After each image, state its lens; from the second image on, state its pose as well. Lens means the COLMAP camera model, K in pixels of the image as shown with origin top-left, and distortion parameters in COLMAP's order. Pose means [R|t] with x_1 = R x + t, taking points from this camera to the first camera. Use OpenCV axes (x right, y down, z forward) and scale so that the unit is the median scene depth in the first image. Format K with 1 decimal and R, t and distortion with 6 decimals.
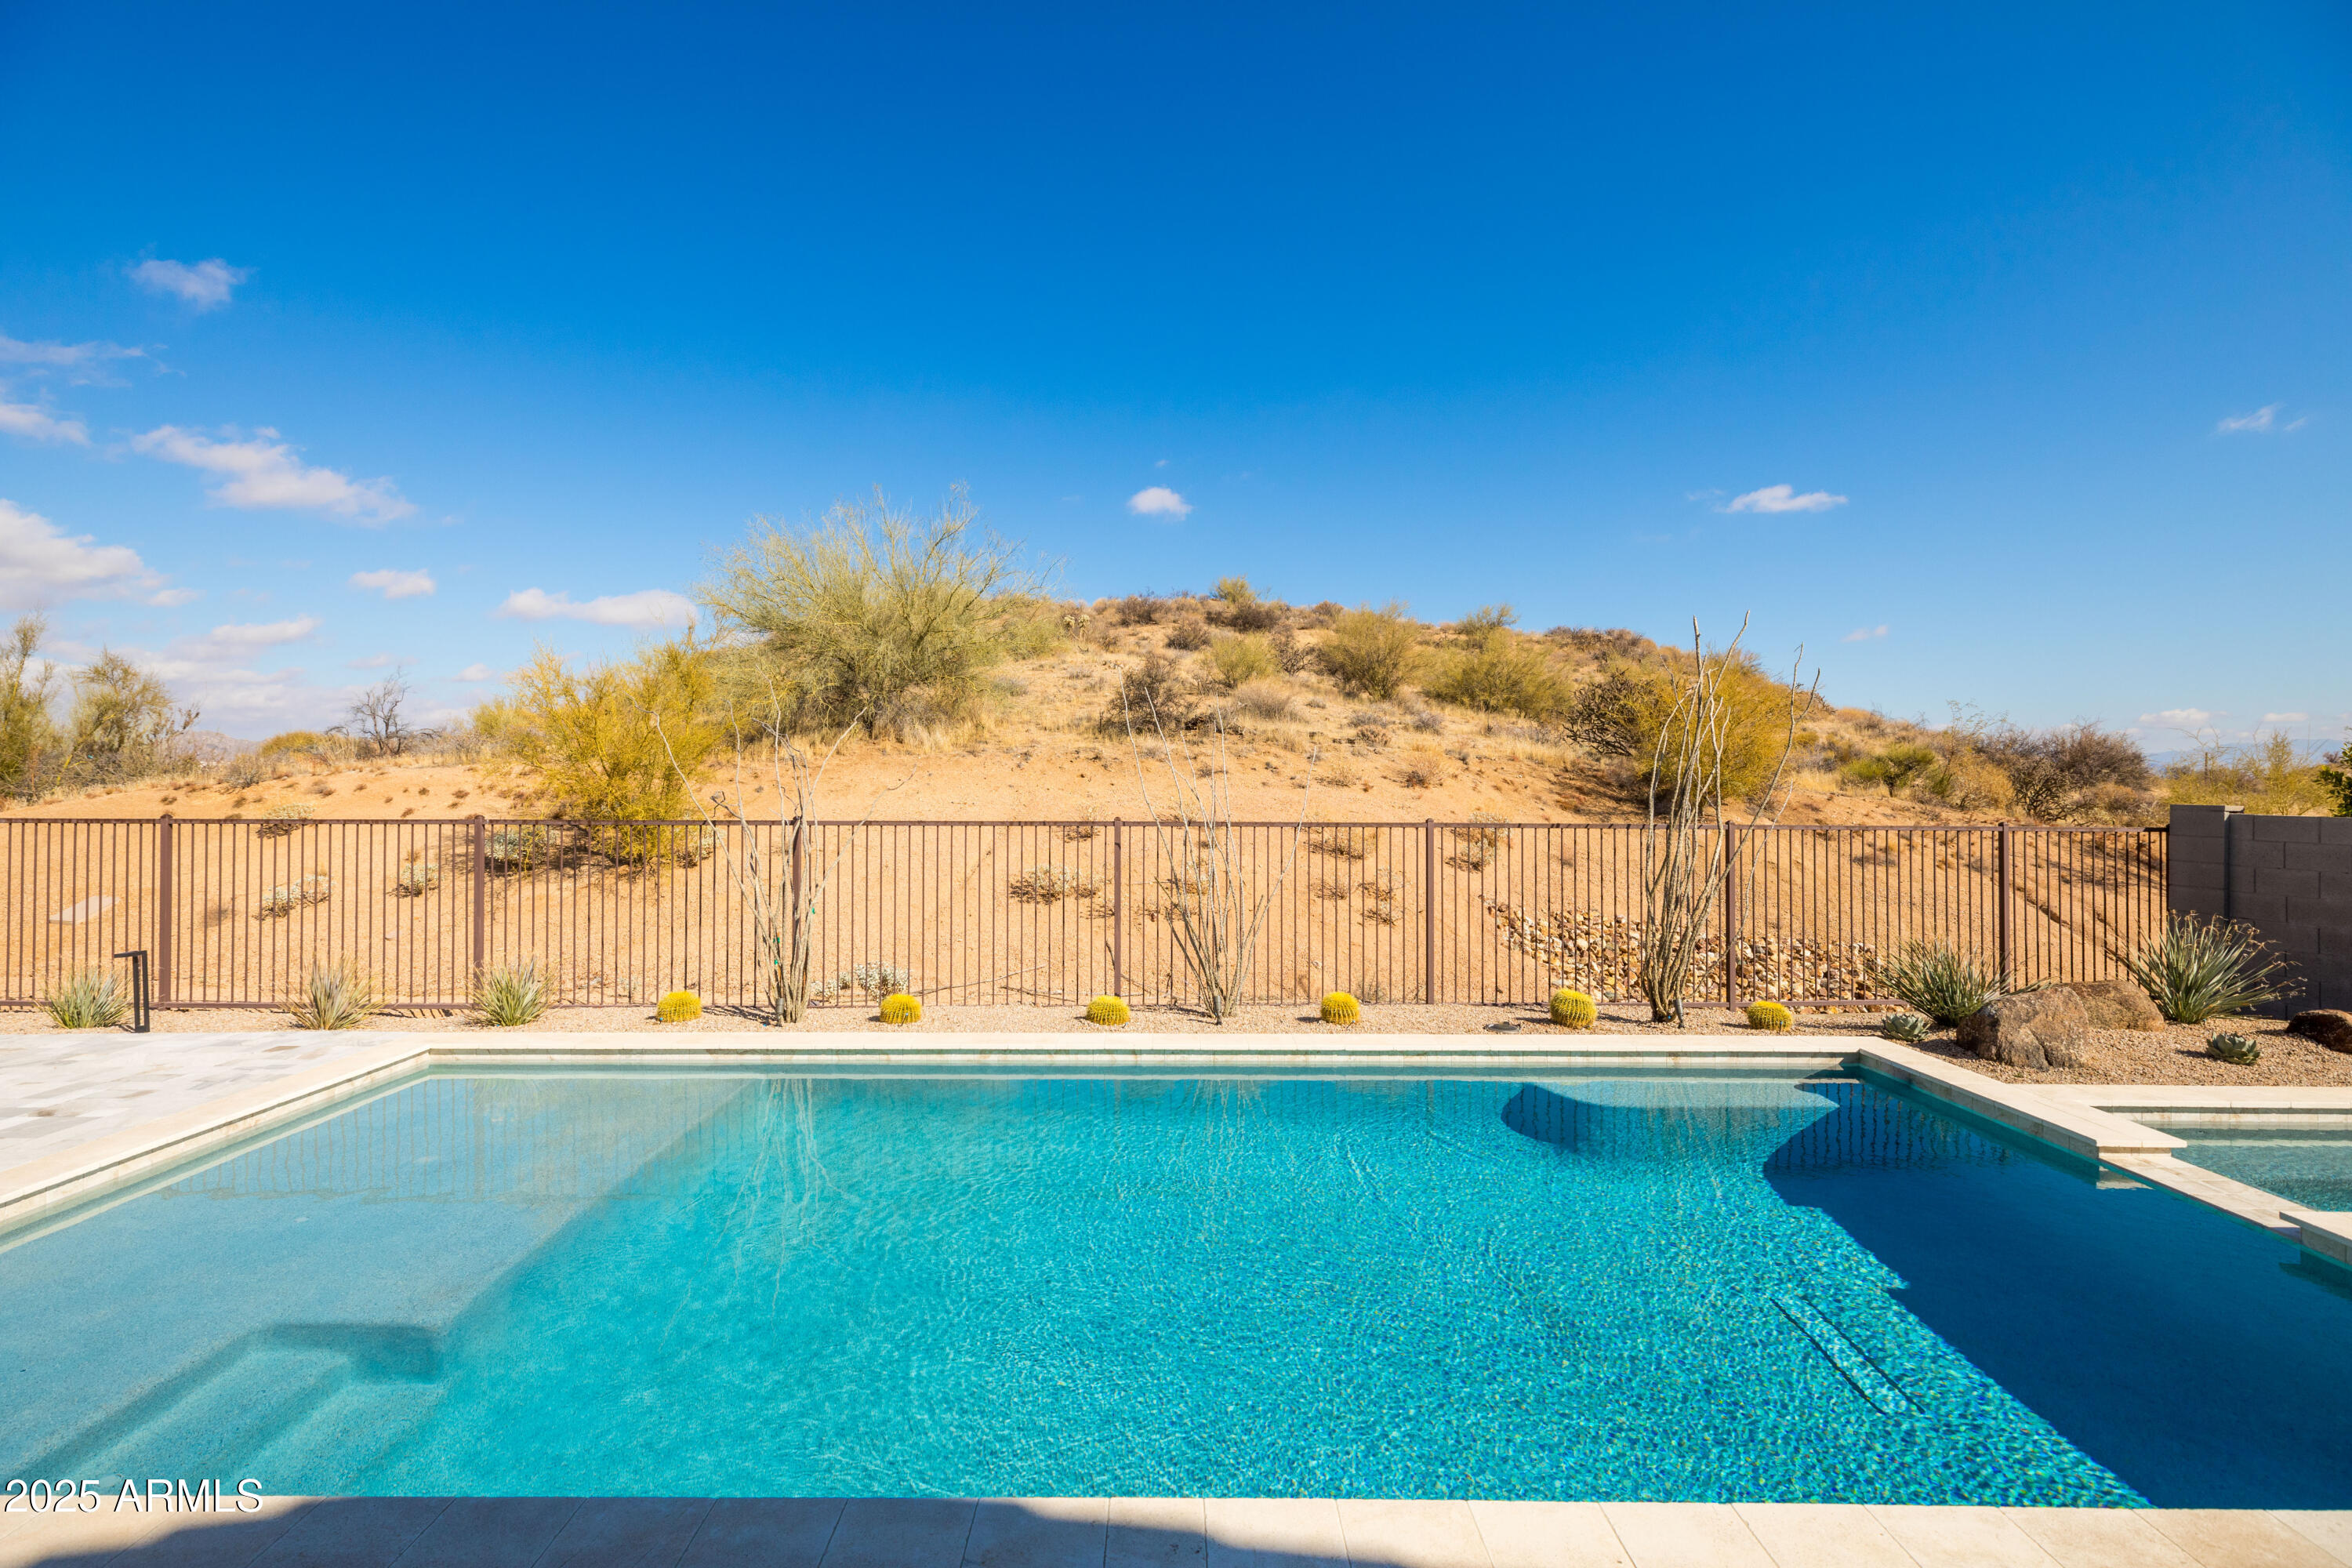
lens RADIAL K [[1050.5, 0, 1160.7], [0, 1050.5, 784.0], [0, 0, 1]] dist [0.005850, -0.001713]
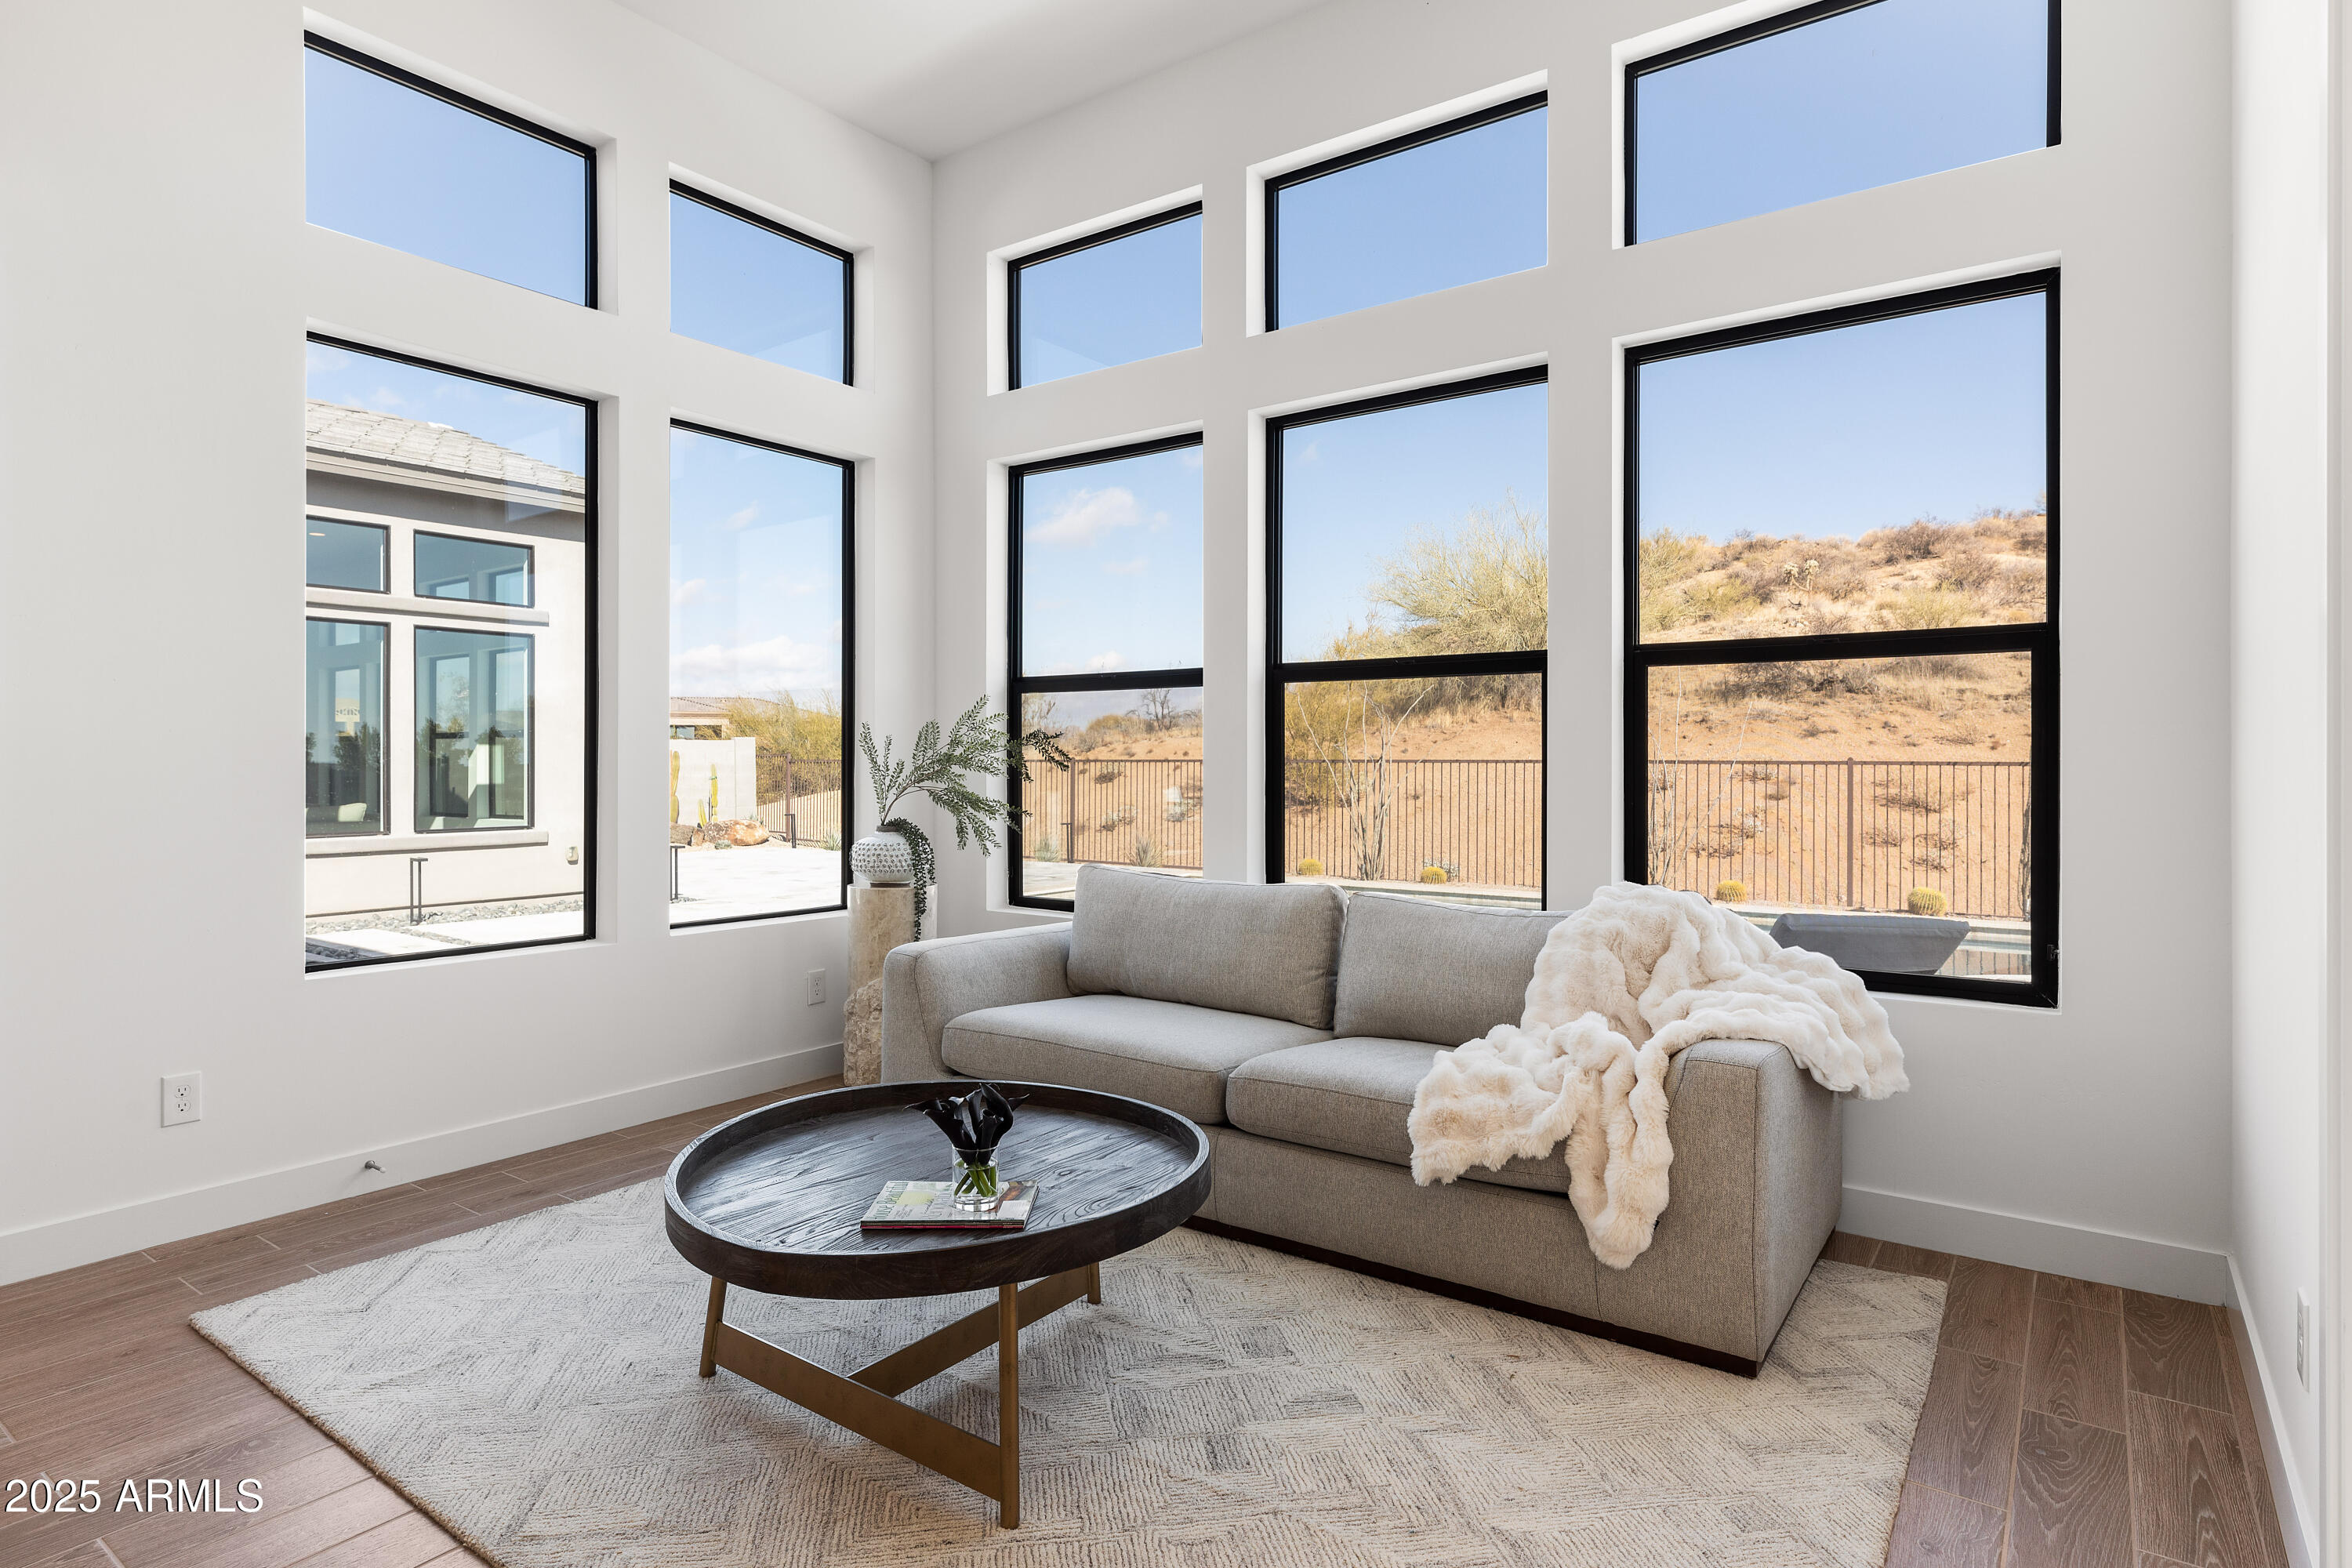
lens RADIAL K [[1262.3, 0, 1174.3], [0, 1262.3, 769.3], [0, 0, 1]] dist [0.000138, -0.001413]
pose [[0.815234, 0.000920, -0.579131, 0.219342], [-0.000536, 1.000000, 0.000833, 0.021429], [0.579131, -0.000369, 0.815234, -0.317579]]
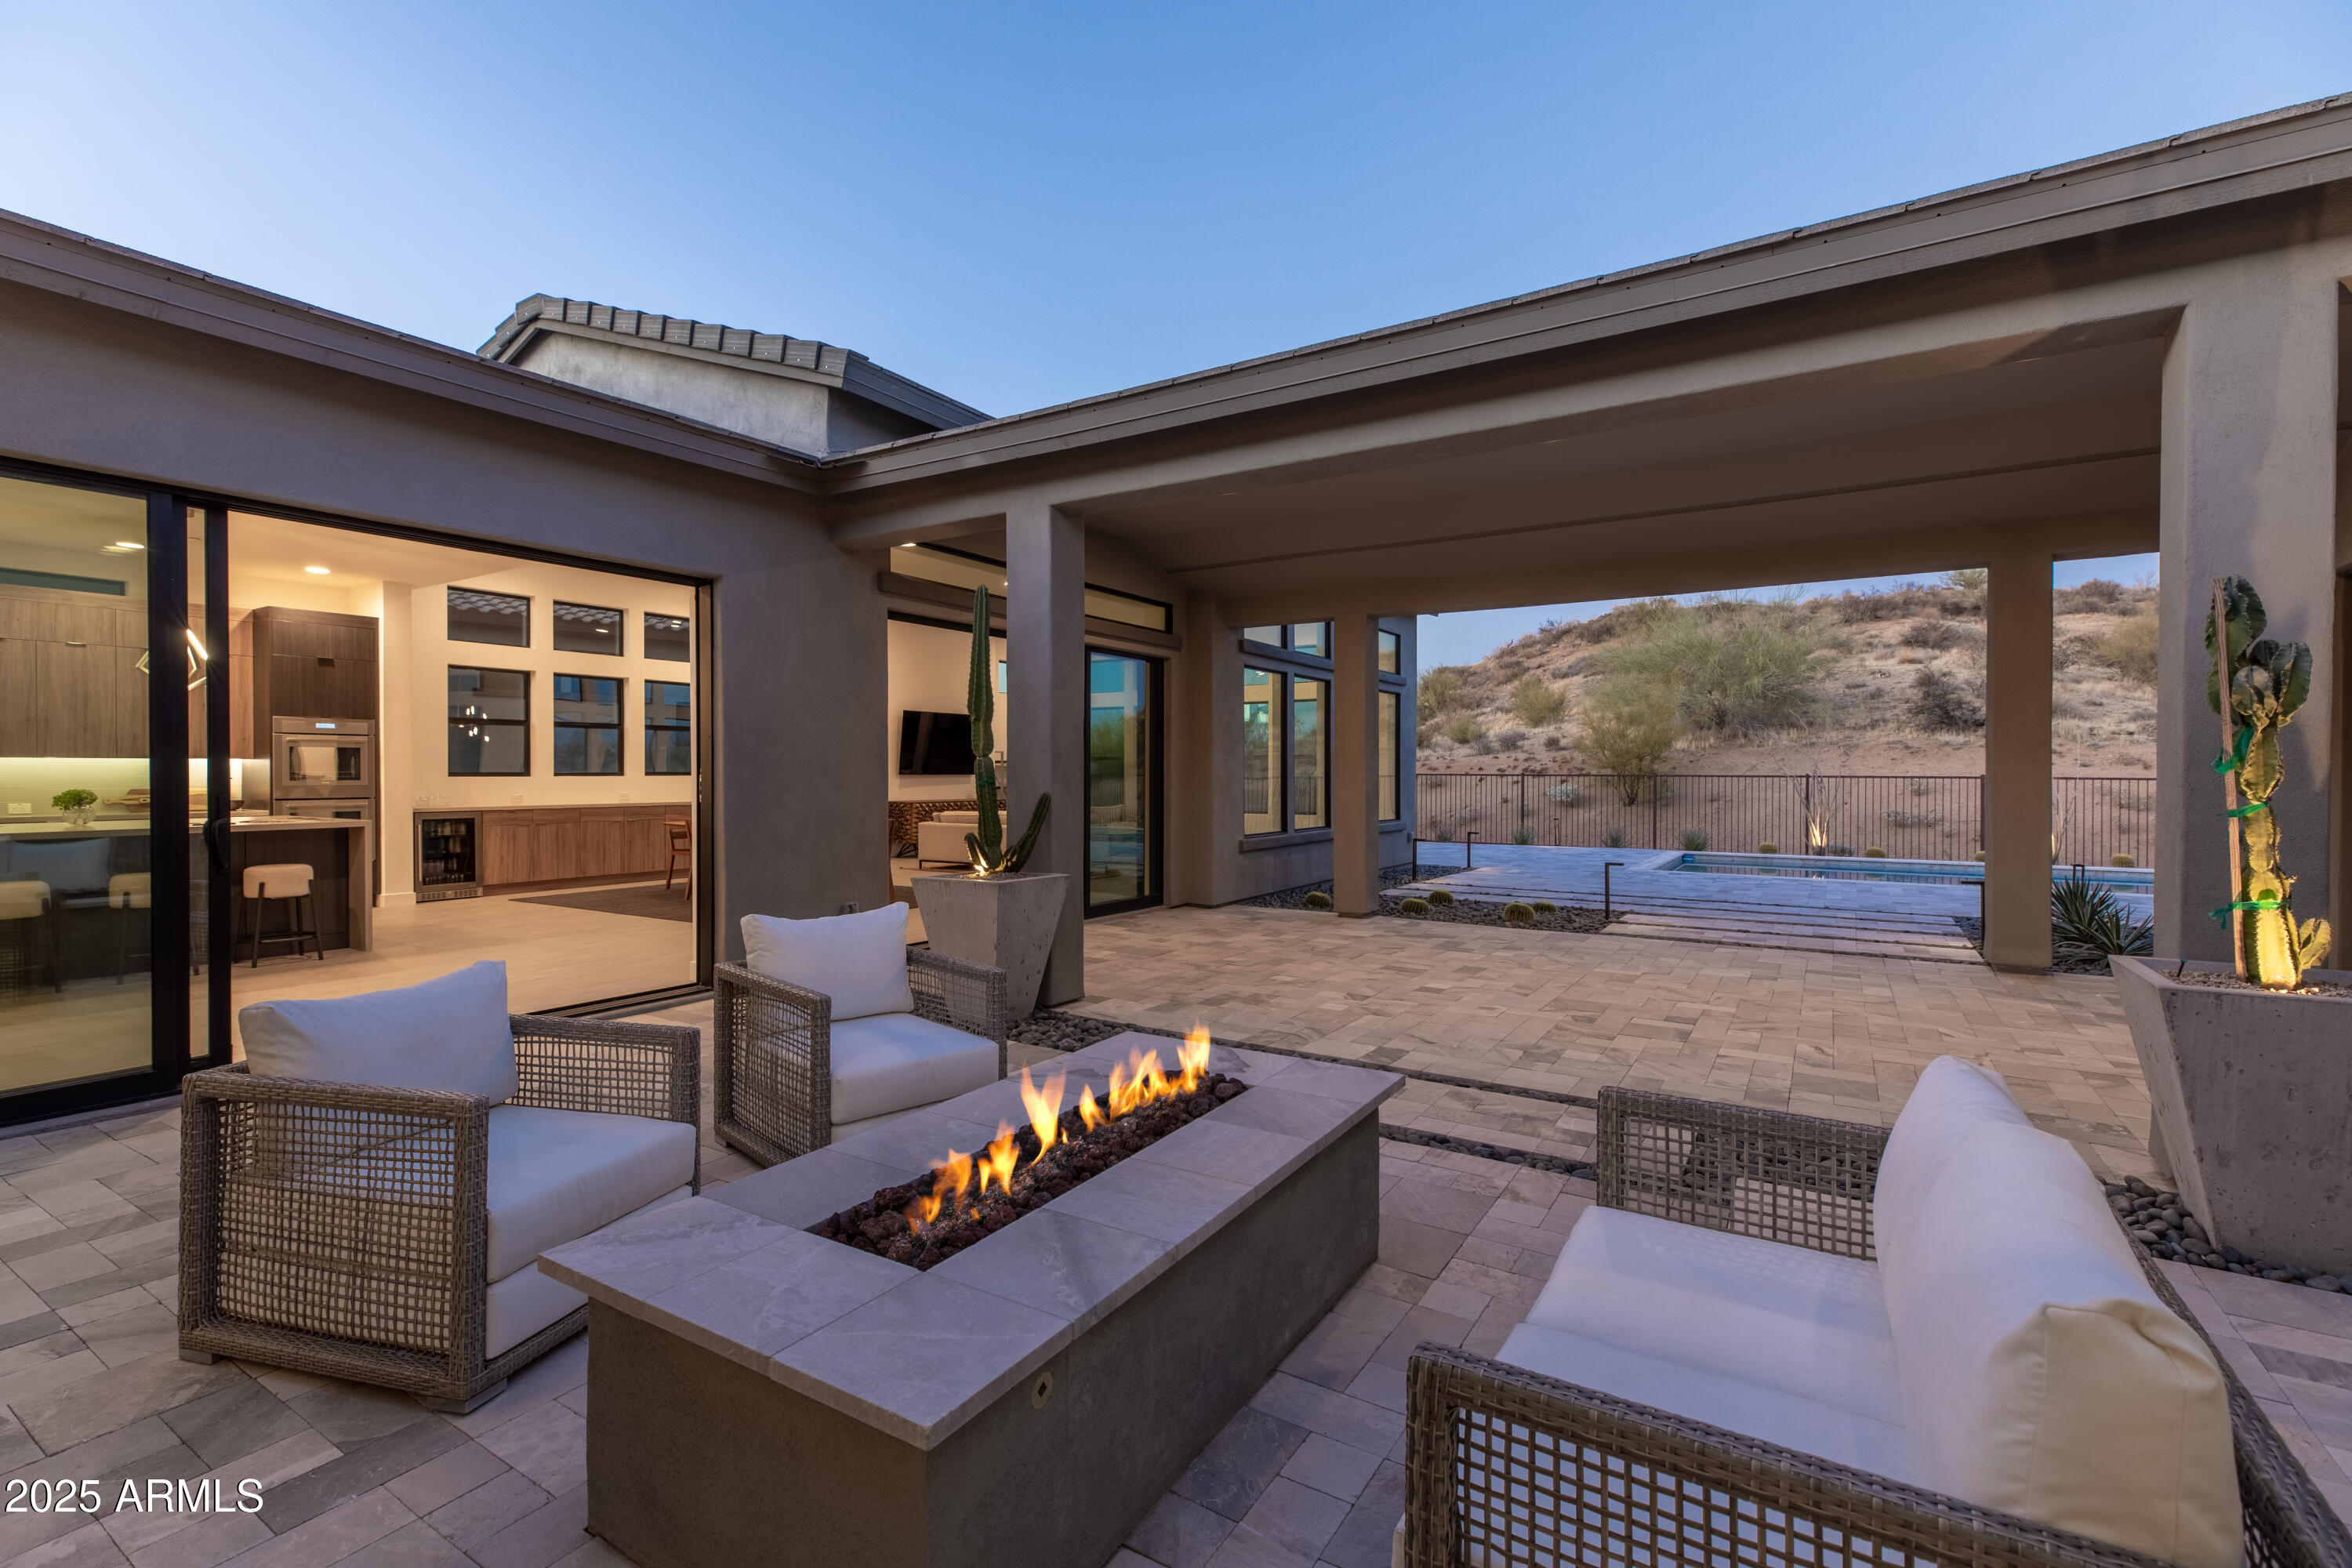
lens RADIAL K [[1050.5, 0, 1159.4], [0, 1050.5, 776.4], [0, 0, 1]] dist [0.005850, -0.001713]
pose [[0.844034, 0.002255, -0.536286, -0.140640], [-0.002847, 0.999996, -0.000275, 0.018364], [0.536283, 0.001758, 0.844037, -0.780448]]
